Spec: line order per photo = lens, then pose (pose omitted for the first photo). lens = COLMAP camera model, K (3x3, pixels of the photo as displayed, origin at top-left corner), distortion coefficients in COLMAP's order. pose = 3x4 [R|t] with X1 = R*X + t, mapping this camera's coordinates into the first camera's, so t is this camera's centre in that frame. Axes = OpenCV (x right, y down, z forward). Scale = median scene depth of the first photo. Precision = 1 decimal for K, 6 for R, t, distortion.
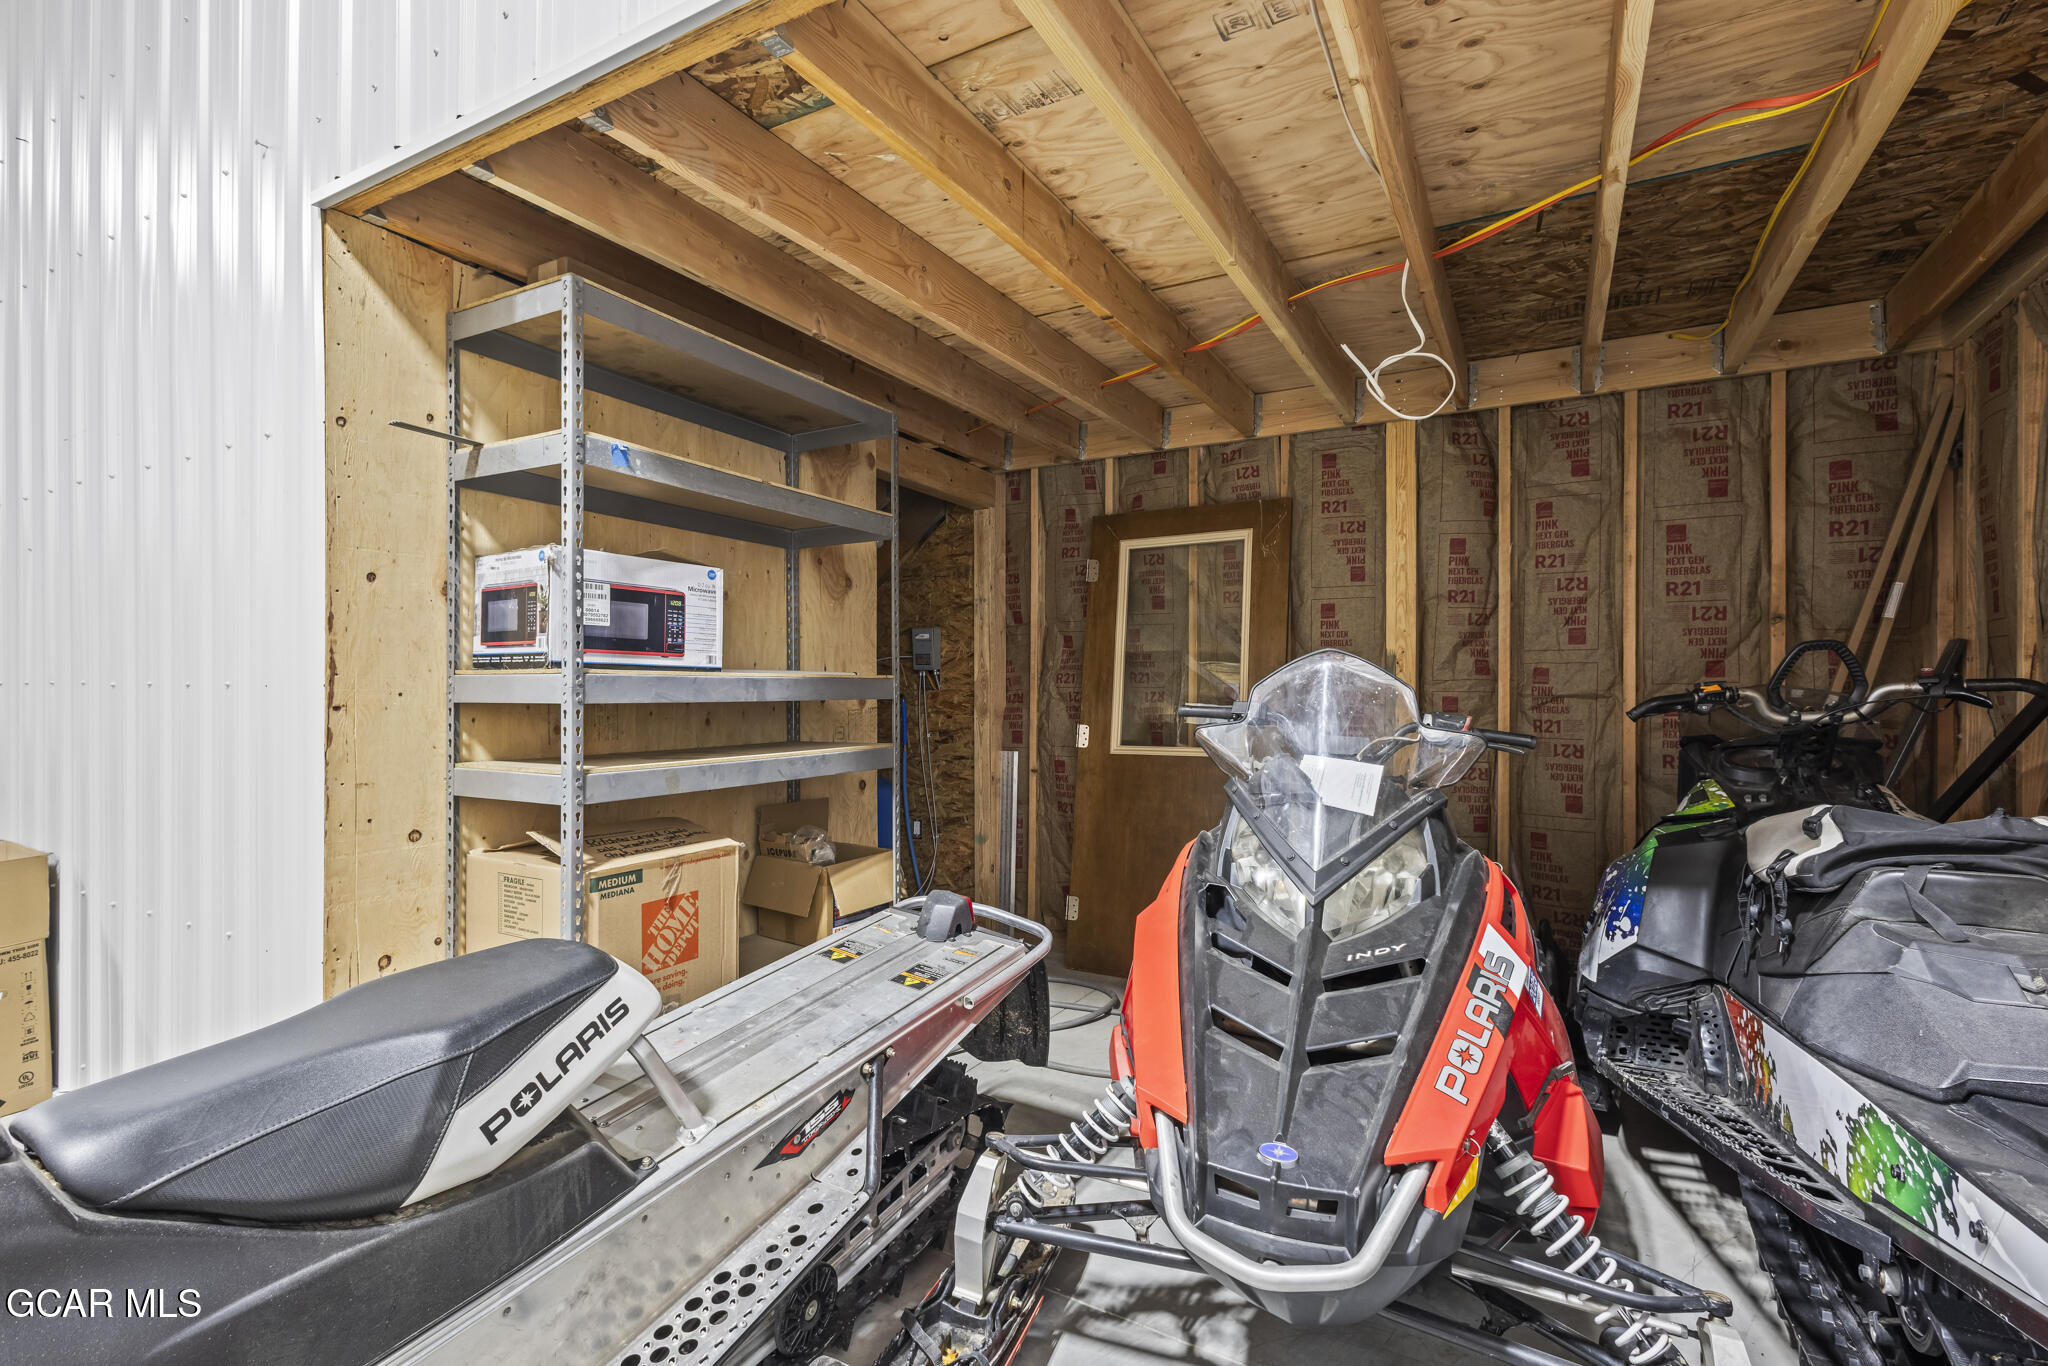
lens RADIAL K [[945.2, 0, 1020.4], [0, 945.2, 685.9], [0, 0, 1]] dist [0.003028, -0.001684]
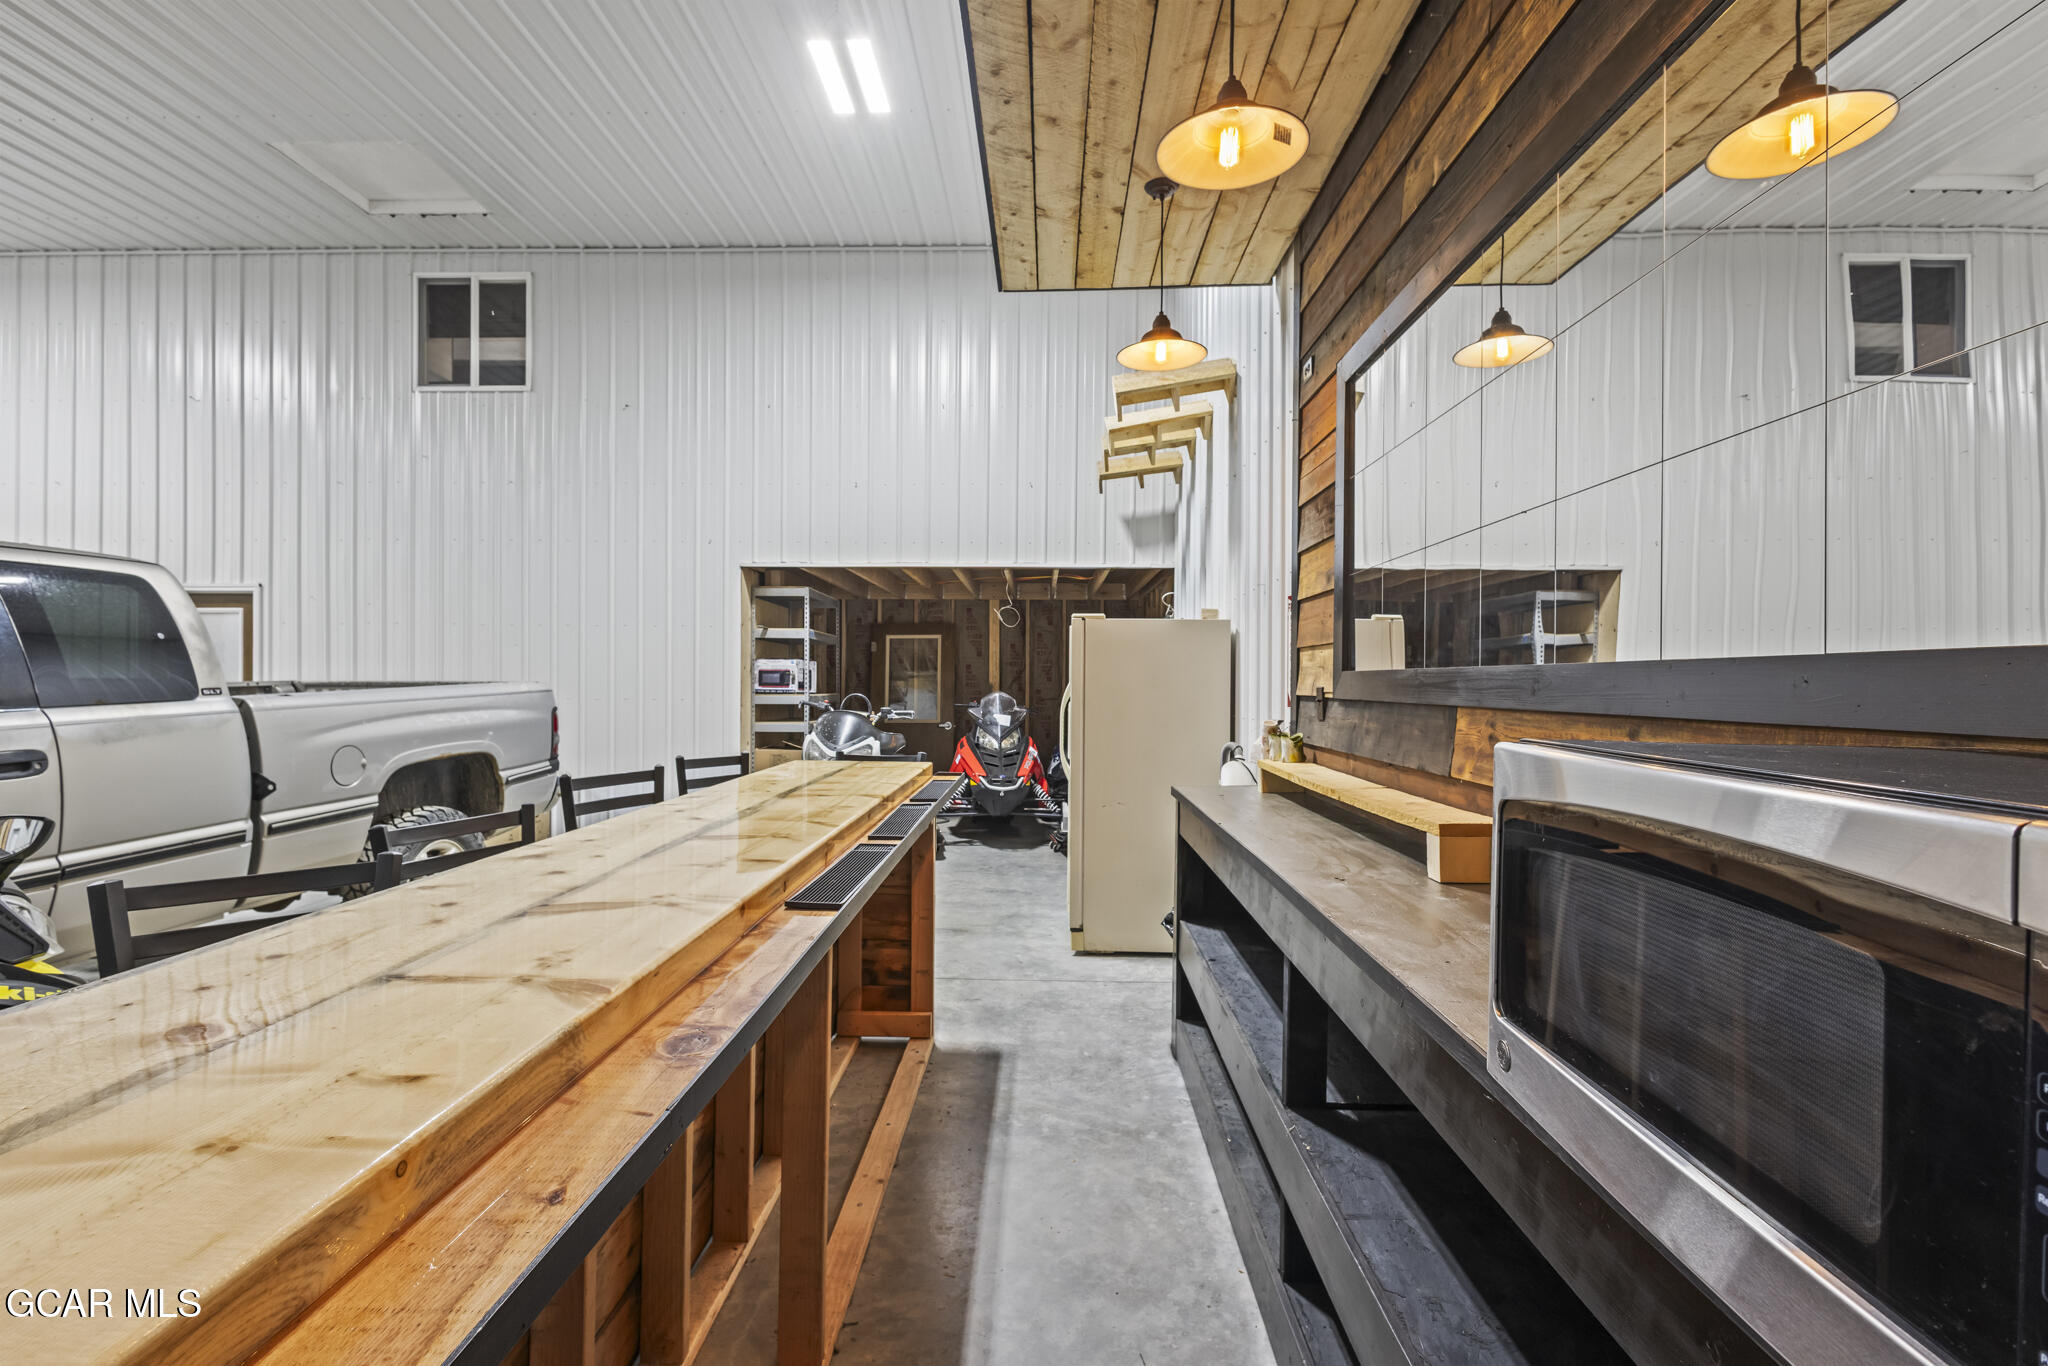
lens RADIAL K [[945.2, 0, 1024.2], [0, 945.2, 681.5], [0, 0, 1]] dist [0.003028, -0.001684]
pose [[0.882047, 0.003026, 0.471151, -0.884389], [-0.004350, 0.999989, 0.001721, -0.048967], [-0.471141, -0.003568, 0.882051, -1.590894]]
